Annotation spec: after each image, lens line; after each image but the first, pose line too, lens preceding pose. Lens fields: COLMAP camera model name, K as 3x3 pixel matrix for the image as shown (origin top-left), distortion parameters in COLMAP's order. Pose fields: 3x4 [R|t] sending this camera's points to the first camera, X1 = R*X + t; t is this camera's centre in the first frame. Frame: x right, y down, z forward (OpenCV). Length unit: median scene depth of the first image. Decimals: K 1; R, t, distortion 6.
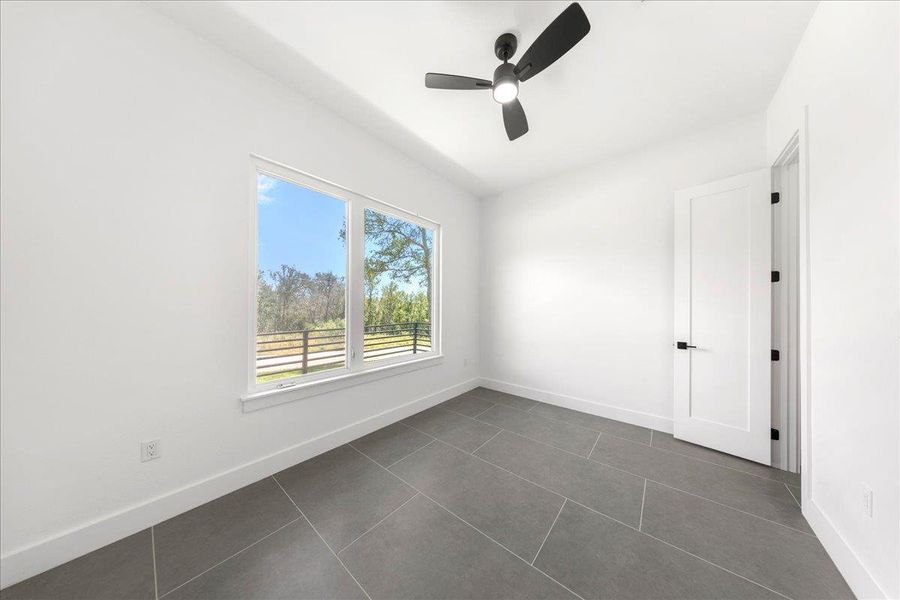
lens RADIAL K [[259.4, 0, 452.0], [0, 259.4, 300.0], [0, 0, 1]] dist [0.000695, -0.000006]
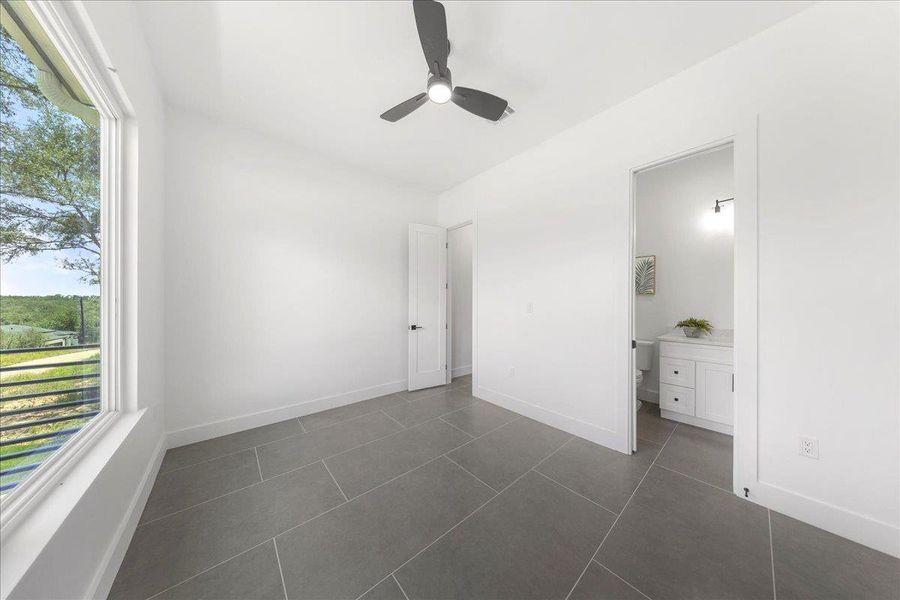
lens RADIAL K [[259.4, 0, 452.0], [0, 259.4, 300.0], [0, 0, 1]] dist [0.000695, -0.000006]
pose [[0.165851, 0.002733, 0.986147, -0.557264], [-0.015066, 0.999886, -0.000237, 0.014233], [-0.986036, -0.014818, 0.165873, 0.546723]]
